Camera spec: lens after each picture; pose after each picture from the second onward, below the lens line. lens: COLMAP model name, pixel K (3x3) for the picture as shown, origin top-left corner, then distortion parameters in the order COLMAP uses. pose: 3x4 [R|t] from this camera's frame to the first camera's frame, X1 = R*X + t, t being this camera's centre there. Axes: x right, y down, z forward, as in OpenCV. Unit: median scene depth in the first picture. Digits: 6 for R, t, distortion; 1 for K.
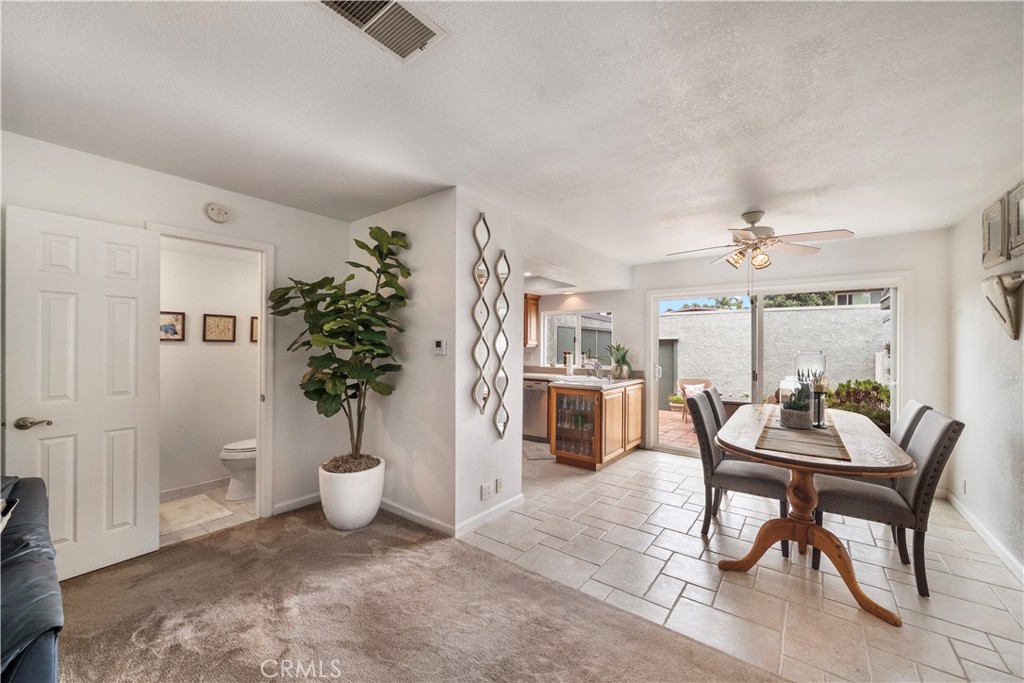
lens RADIAL K [[392.8, 0, 515.1], [0, 392.8, 343.8], [0, 0, 1]] dist [-0.005482, 0.000068]
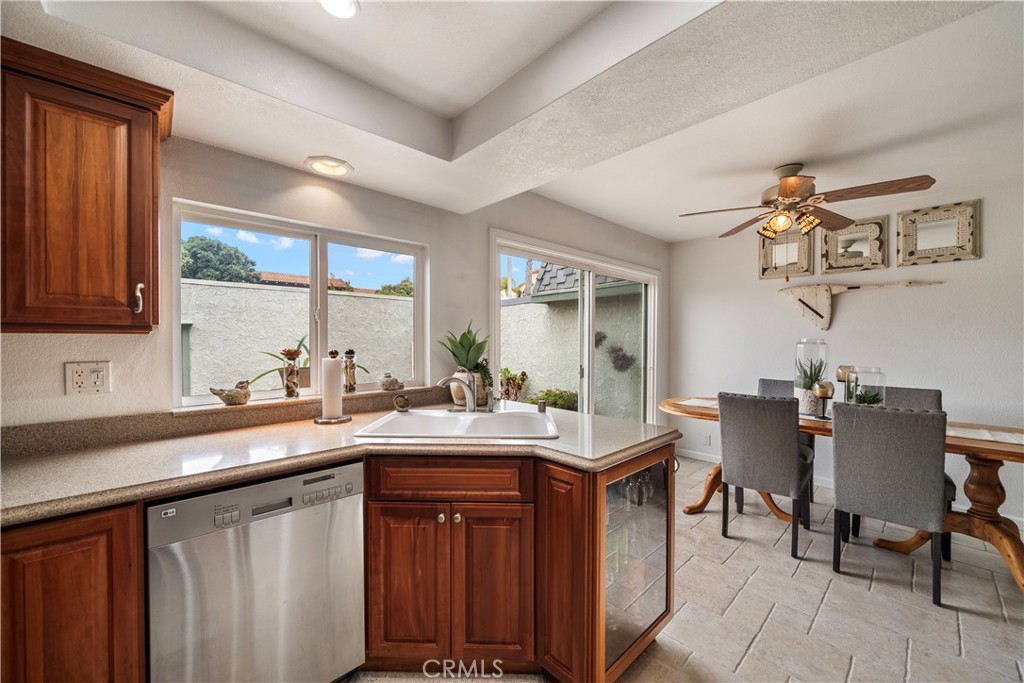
lens RADIAL K [[392.8, 0, 515.1], [0, 392.8, 343.8], [0, 0, 1]] dist [-0.005482, 0.000068]
pose [[0.170697, -0.015708, 0.985198, -0.085237], [-0.007227, 0.999826, 0.017194, 0.004351], [-0.985297, -0.010055, 0.170554, 0.429169]]
